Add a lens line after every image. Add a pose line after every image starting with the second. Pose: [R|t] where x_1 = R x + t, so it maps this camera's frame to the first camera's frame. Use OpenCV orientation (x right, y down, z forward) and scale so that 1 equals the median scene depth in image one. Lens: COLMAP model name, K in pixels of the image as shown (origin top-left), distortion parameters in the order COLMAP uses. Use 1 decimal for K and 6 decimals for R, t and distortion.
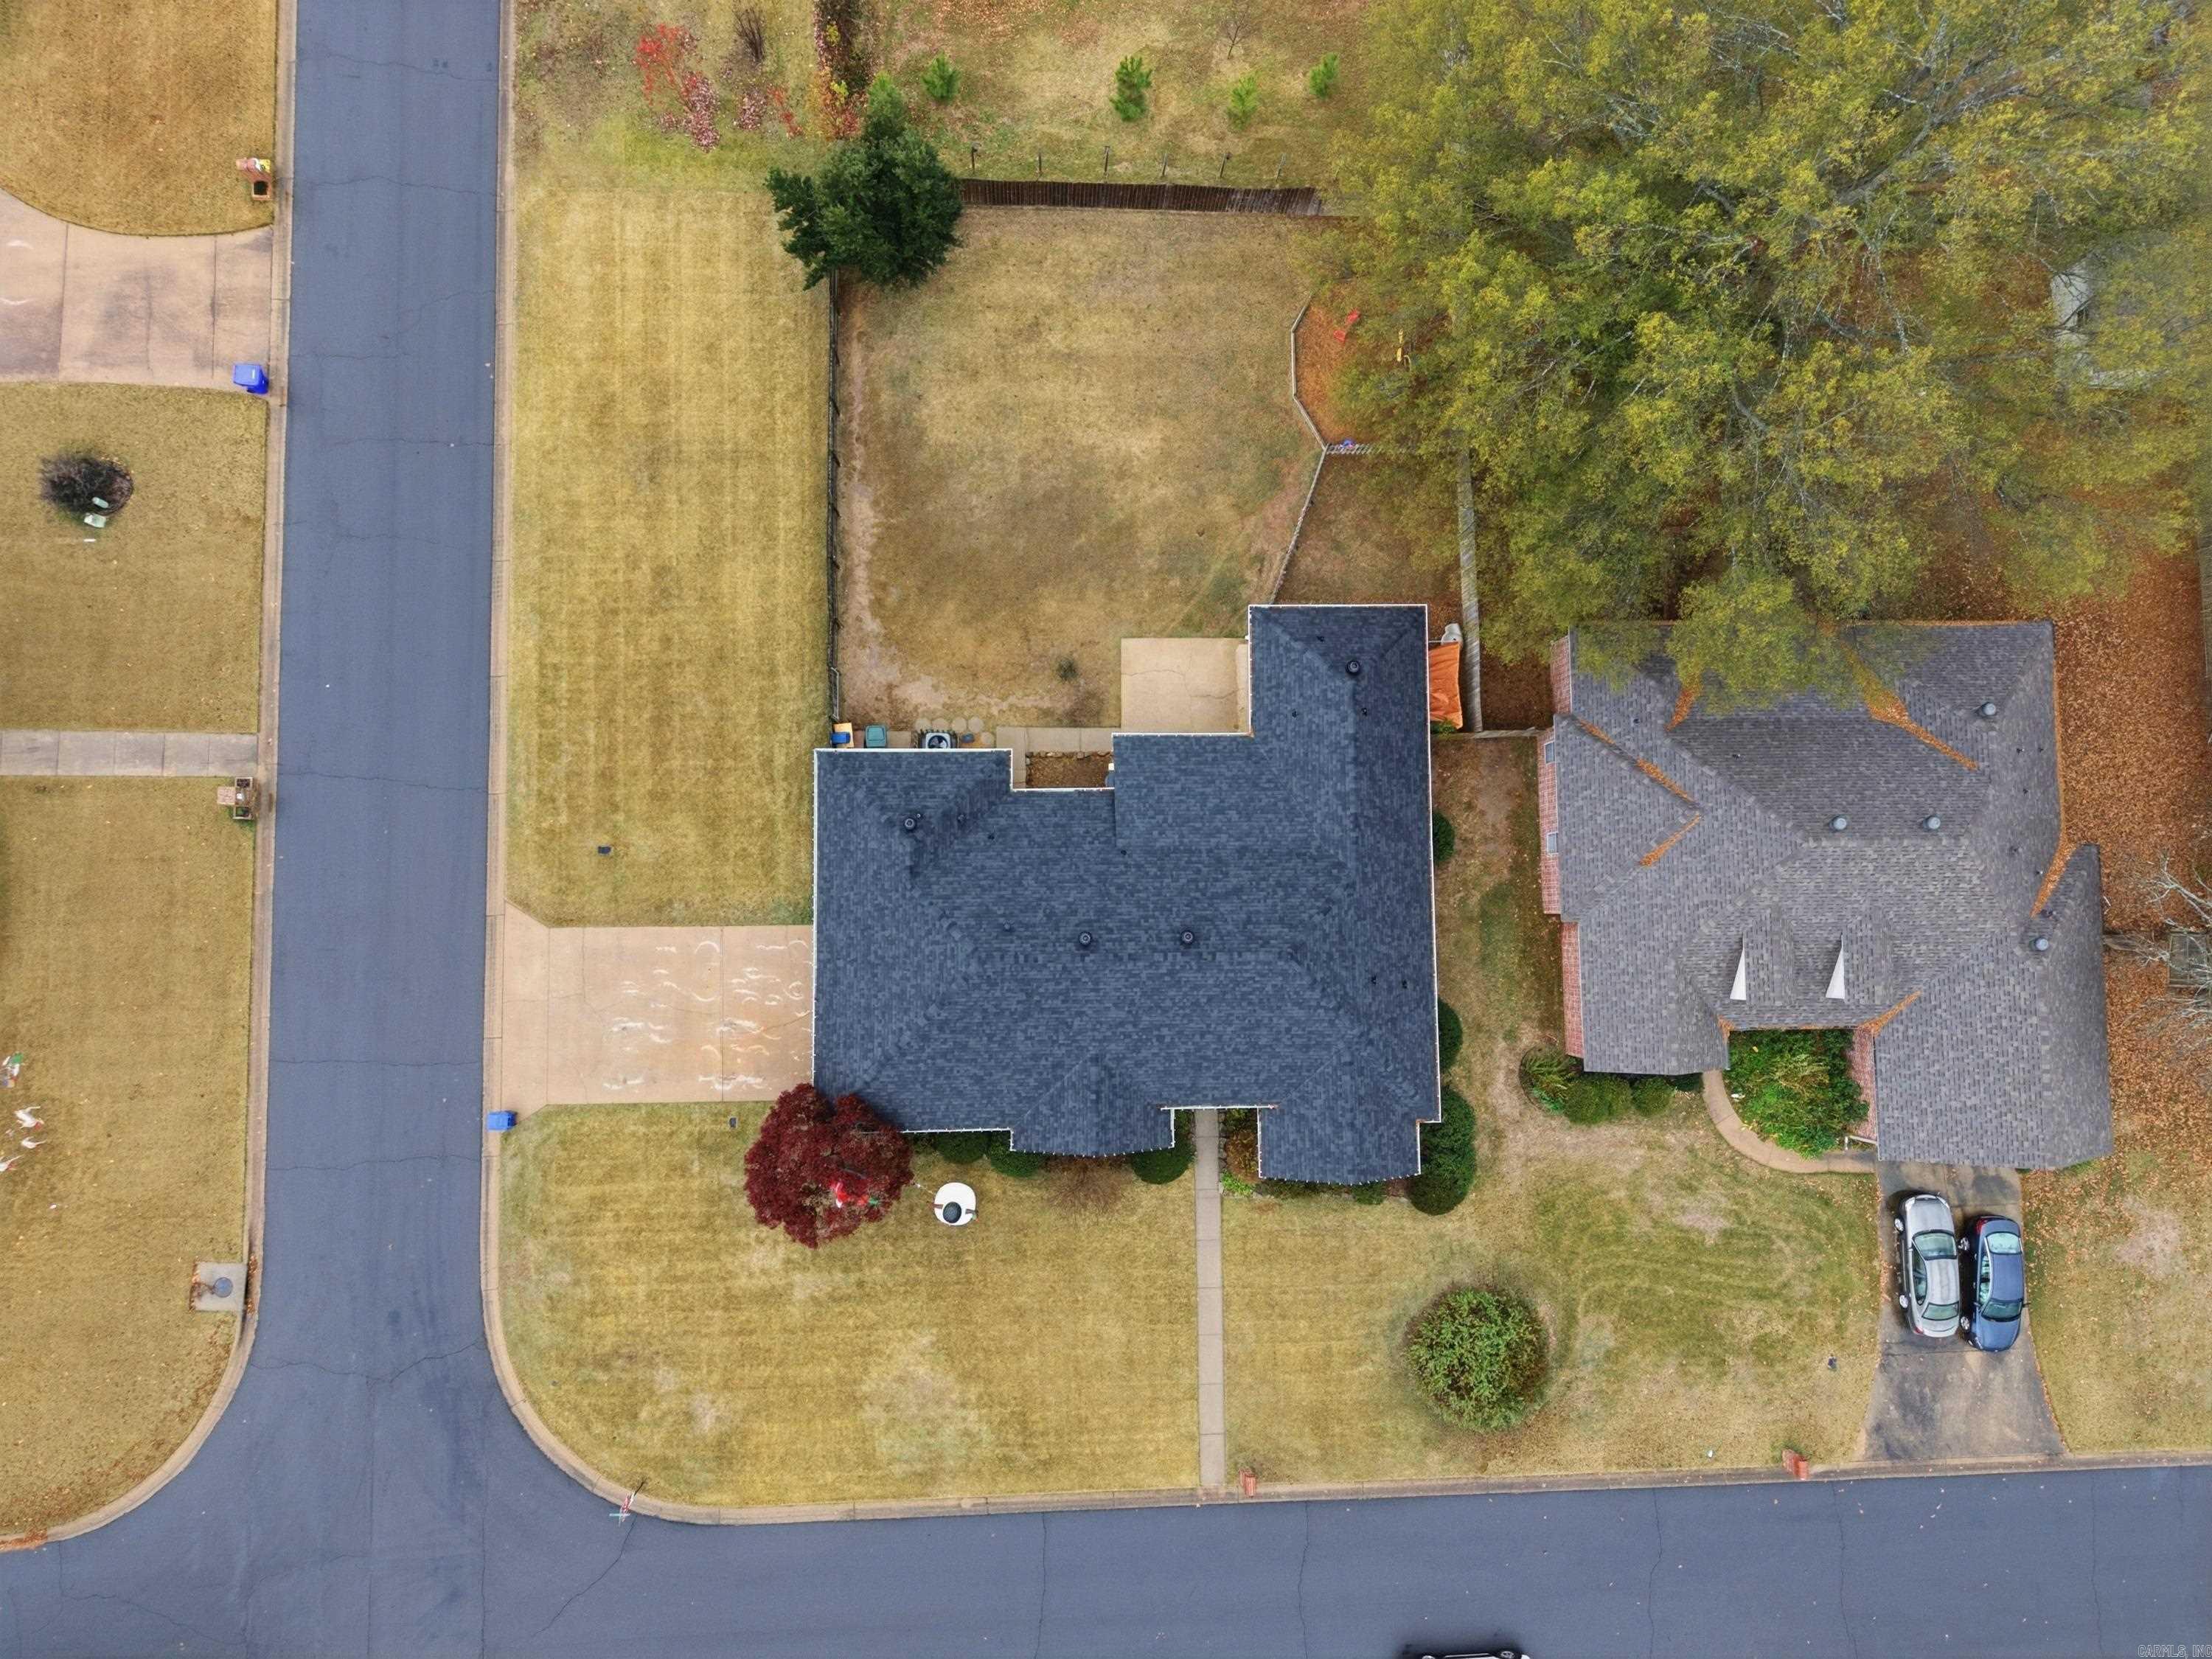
lens RADIAL K [[1483.6, 0, 1106.0], [0, 1483.6, 829.5], [0, 0, 1]] dist [0.135956, -0.224127]
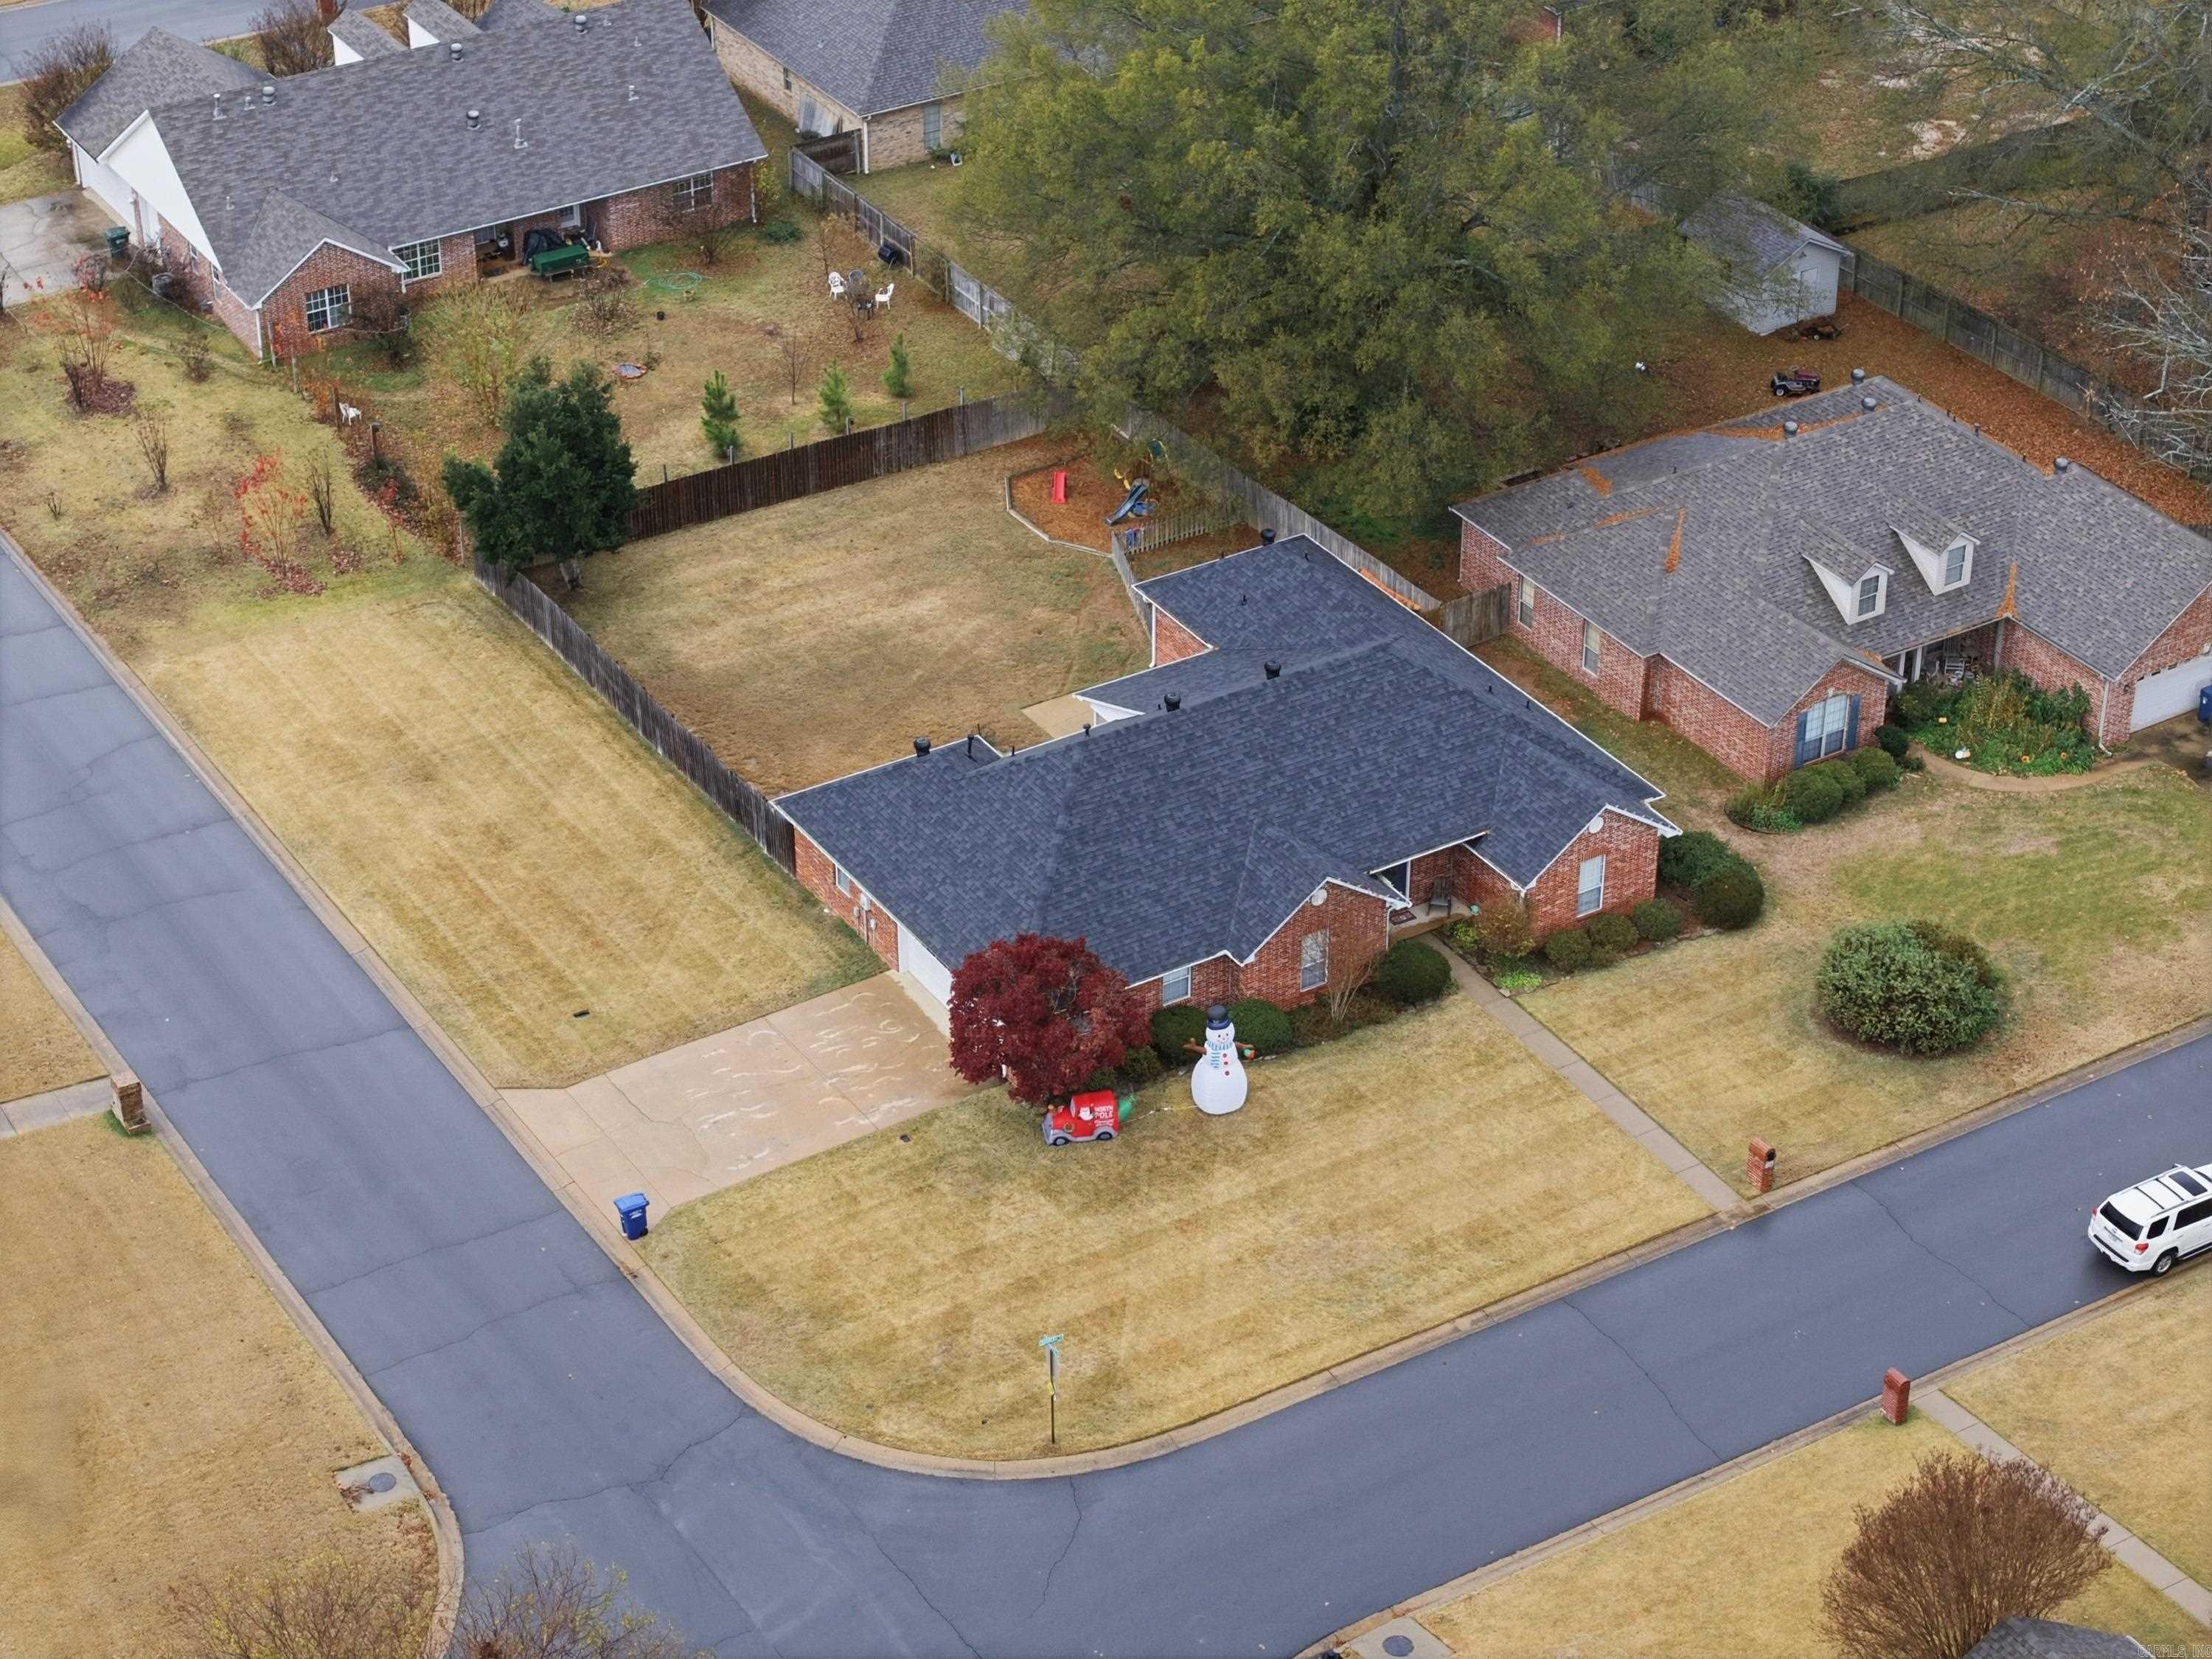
lens RADIAL K [[4447.2, 0, 1106.0], [0, 4447.2, 829.5], [0, 0, 1]] dist [-0.035542, 0.355865]
pose [[0.853294, -0.328778, 0.404715, -0.975063], [0.521252, 0.517575, -0.678537, 1.612121], [0.013618, 0.789950, 0.613020, -0.449564]]
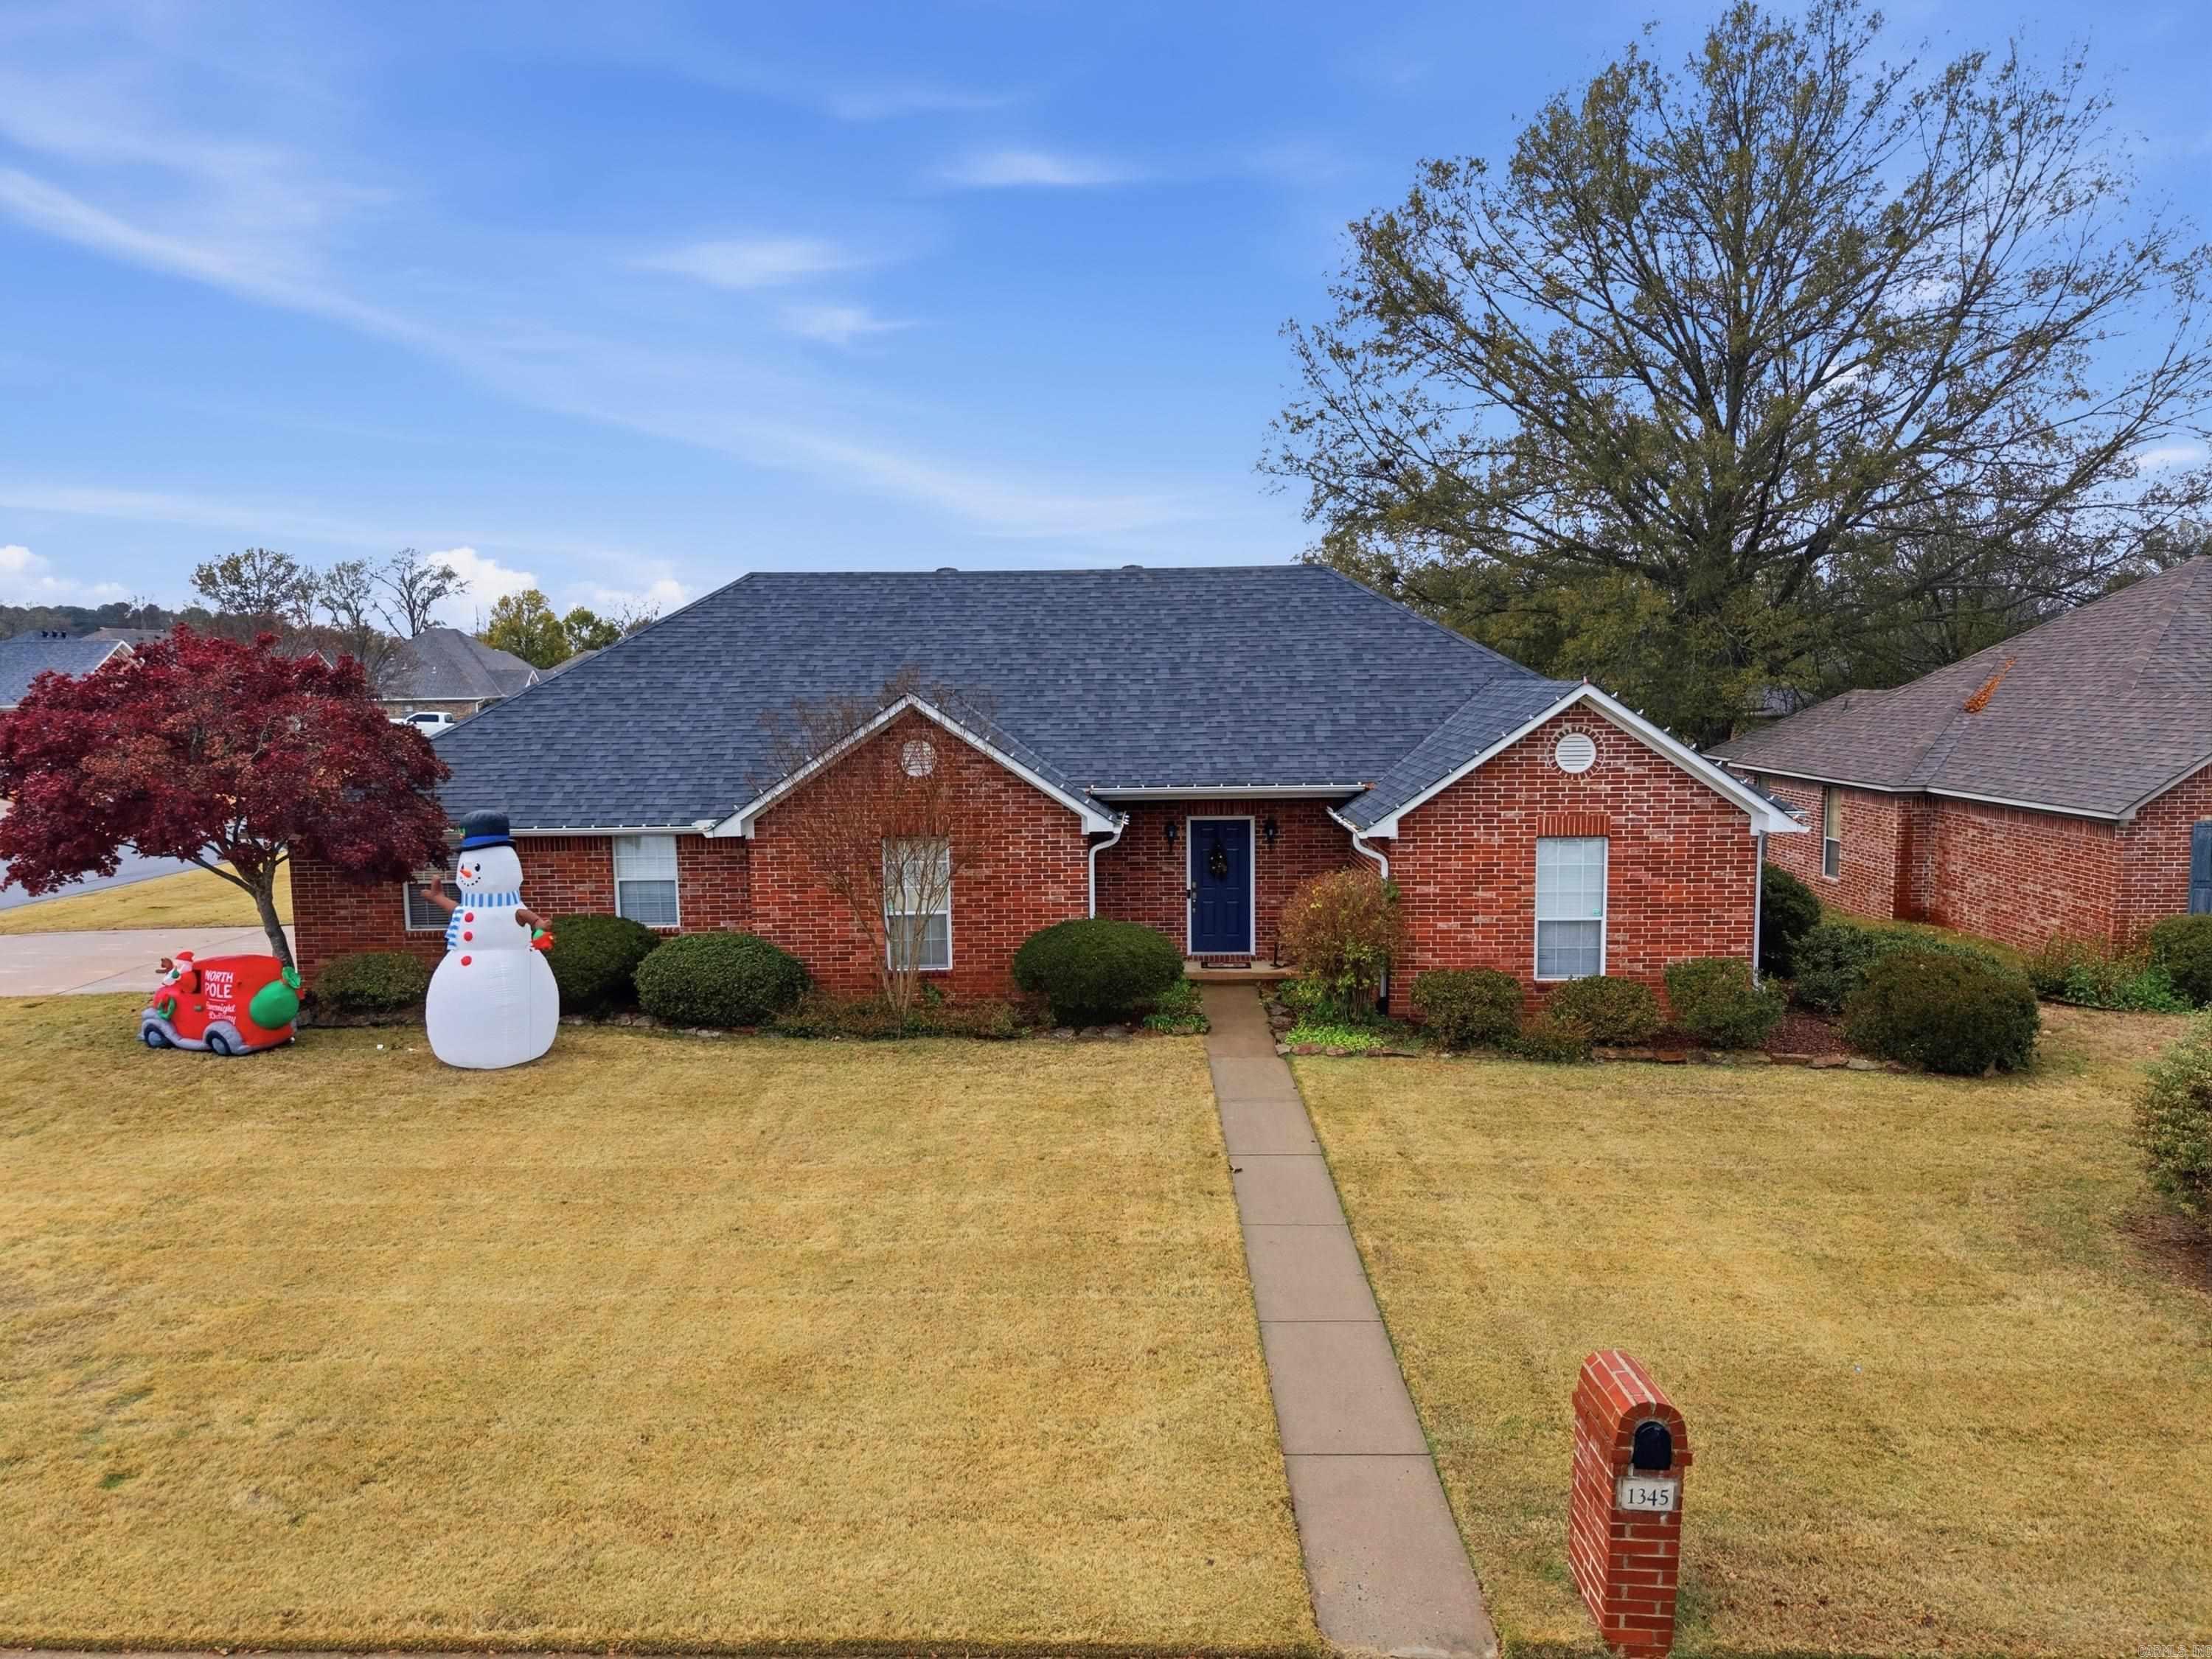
lens RADIAL K [[1474.2, 0, 1106.0], [0, 1474.2, 829.5], [0, 0, 1]] dist [0.046441, -0.058056]
pose [[0.997148, -0.064403, -0.039350, 0.054656], [-0.027655, 0.173332, -0.984475, 0.553706], [0.070224, 0.982755, 0.171057, 0.886128]]
